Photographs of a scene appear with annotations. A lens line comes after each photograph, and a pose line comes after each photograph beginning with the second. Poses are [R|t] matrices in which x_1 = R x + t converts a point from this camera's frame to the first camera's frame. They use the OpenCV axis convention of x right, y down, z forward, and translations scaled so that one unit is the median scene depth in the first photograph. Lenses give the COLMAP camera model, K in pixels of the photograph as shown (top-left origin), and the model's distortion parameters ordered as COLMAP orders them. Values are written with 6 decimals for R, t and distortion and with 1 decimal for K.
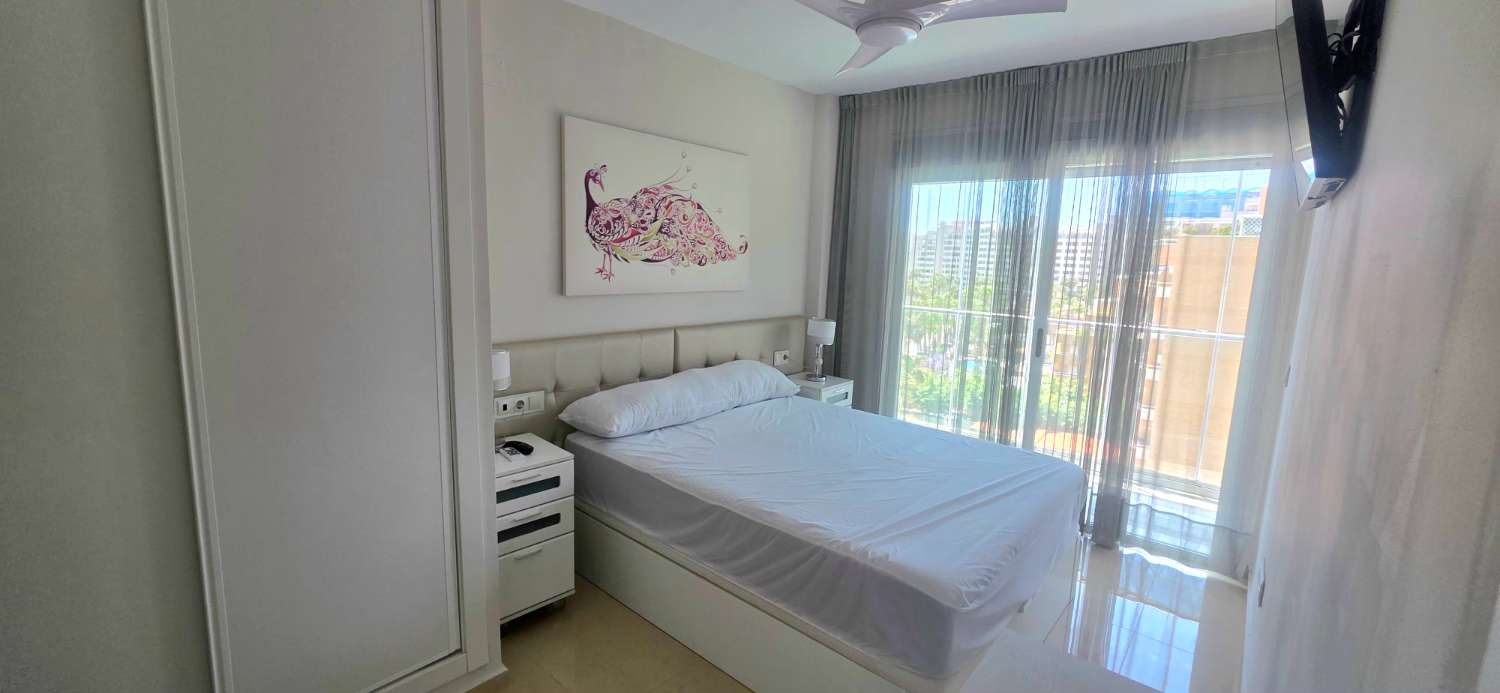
lens RADIAL K [[596.5, 0, 746.4], [0, 596.5, 342.0], [0, 0, 1]] dist [0.004634, -0.001053]
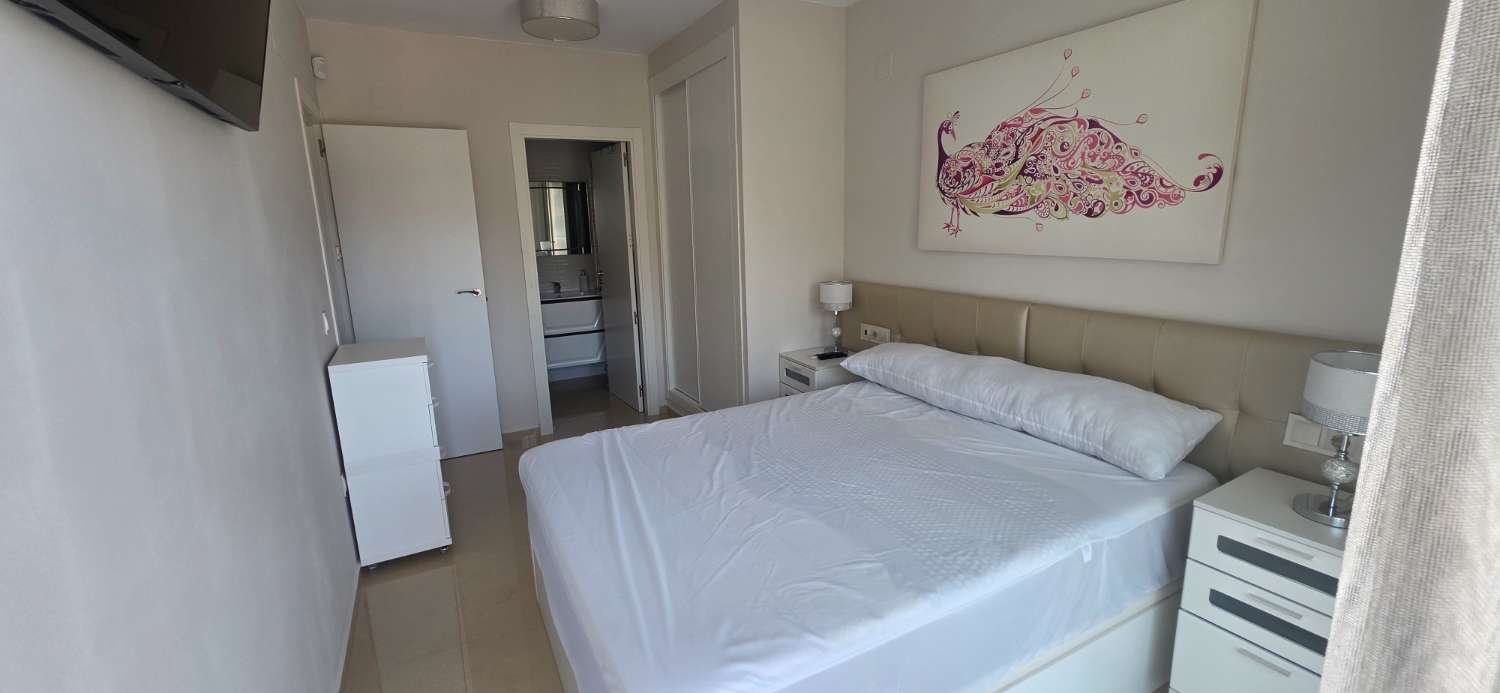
lens RADIAL K [[596.5, 0, 748.2], [0, 596.5, 347.1], [0, 0, 1]] dist [0.004634, -0.001053]
pose [[-0.362475, 0.146901, -0.920343, 0.737671], [-0.154958, 0.964256, 0.214940, -0.082362], [0.919021, 0.220525, -0.326755, 0.996667]]
